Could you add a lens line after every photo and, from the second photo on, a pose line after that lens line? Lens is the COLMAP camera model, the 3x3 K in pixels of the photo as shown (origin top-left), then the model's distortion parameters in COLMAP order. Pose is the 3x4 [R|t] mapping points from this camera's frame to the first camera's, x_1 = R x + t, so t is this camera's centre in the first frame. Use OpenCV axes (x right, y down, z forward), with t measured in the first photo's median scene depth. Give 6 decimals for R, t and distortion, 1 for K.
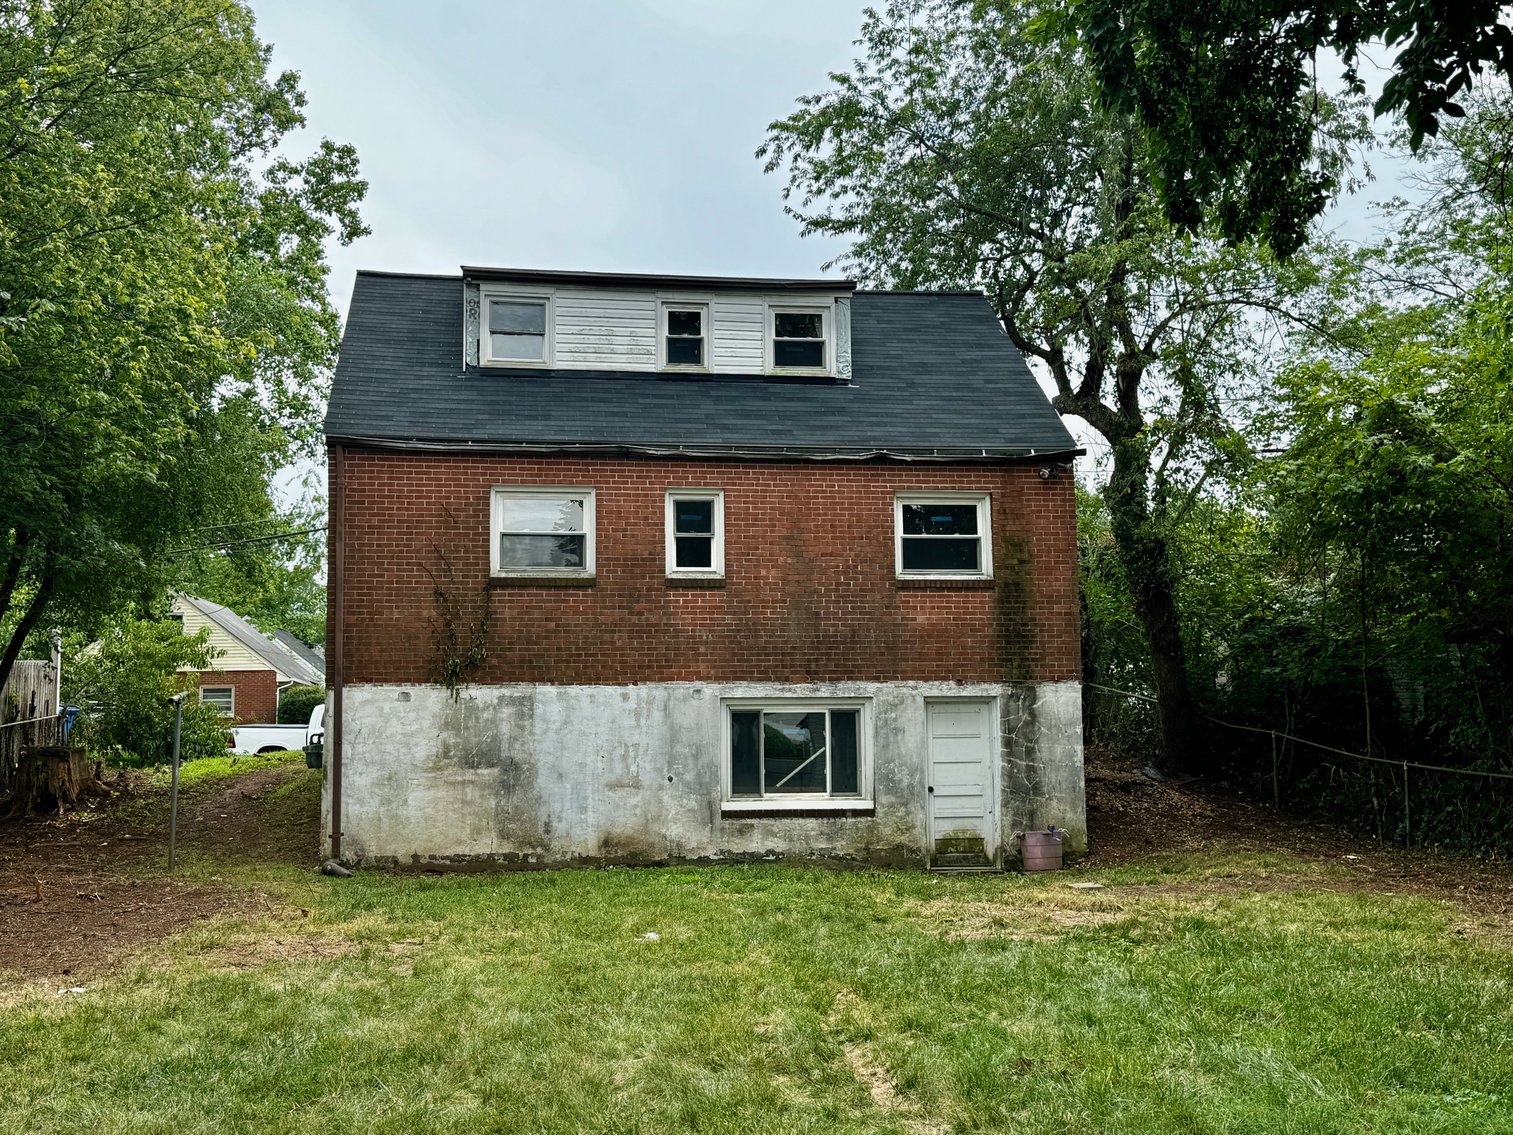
lens RADIAL K [[1579.7, 0, 743.3], [0, 1579.7, 573.0], [0, 0, 1]] dist [0.067846, -0.075402]
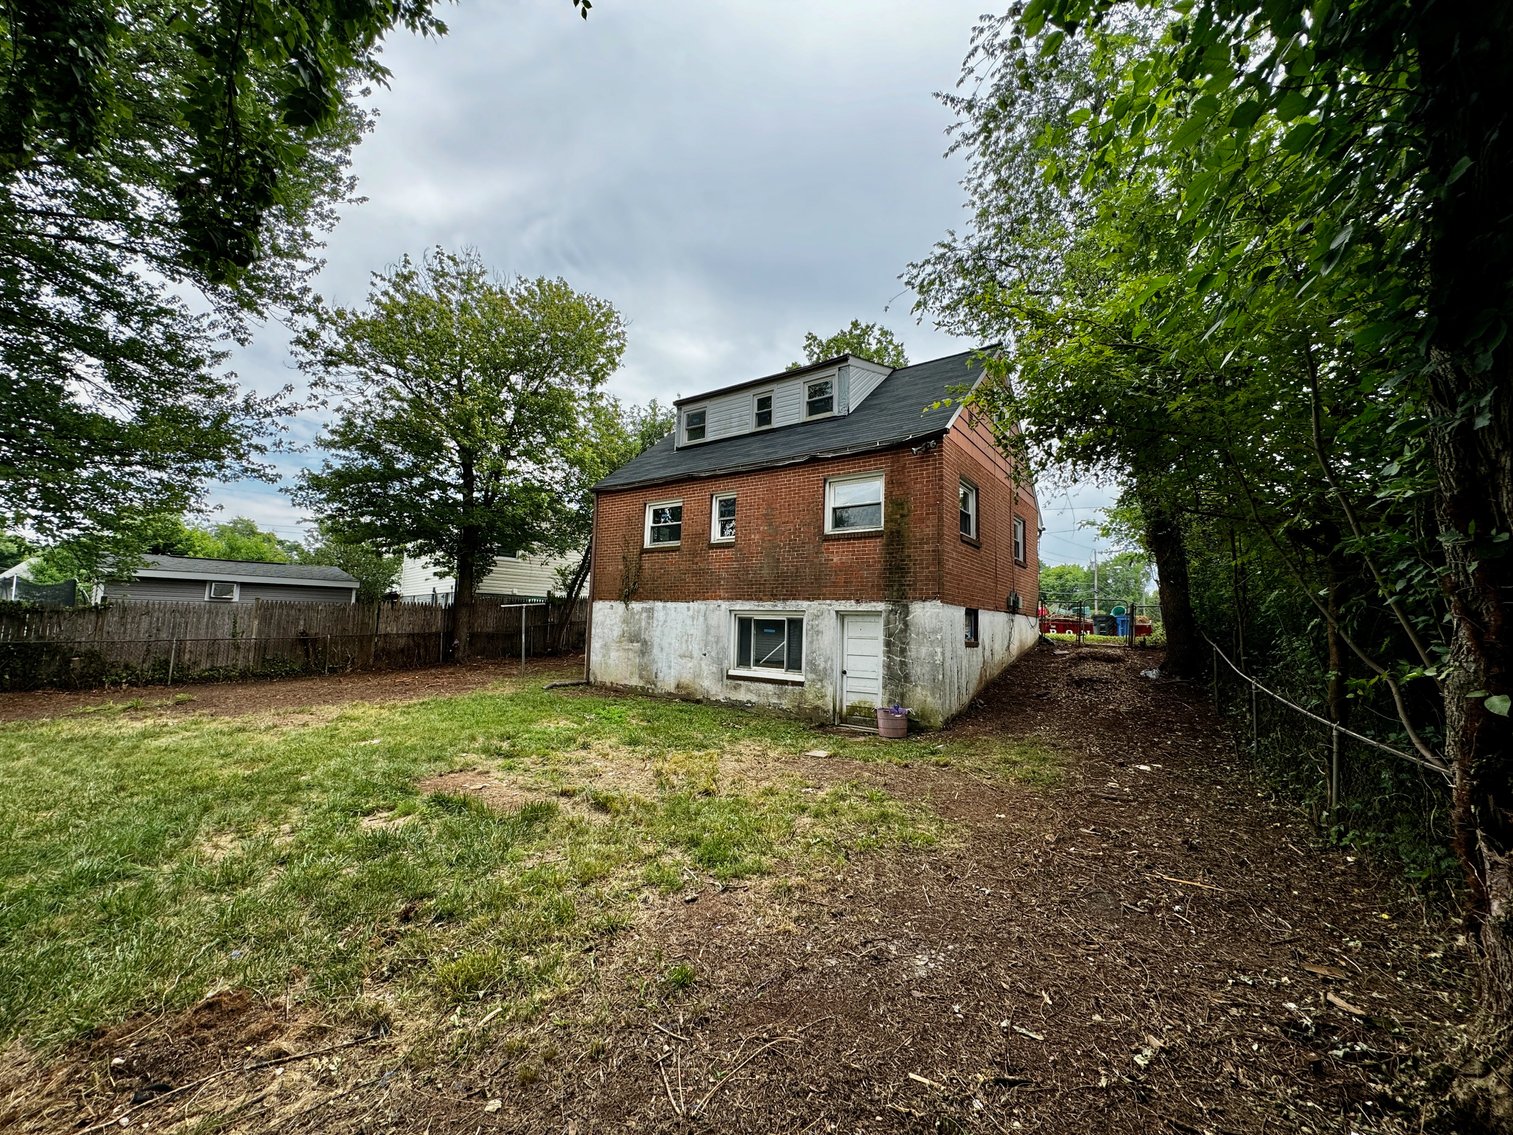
lens RADIAL K [[597.5, 0, 765.0], [0, 597.5, 565.2], [0, 0, 1]] dist [-0.001443, 0.000050]
pose [[0.720103, -0.038583, -0.692794, 0.467368], [0.040758, 0.999081, -0.013276, 0.039729], [0.692670, -0.018677, 0.721013, 0.545703]]
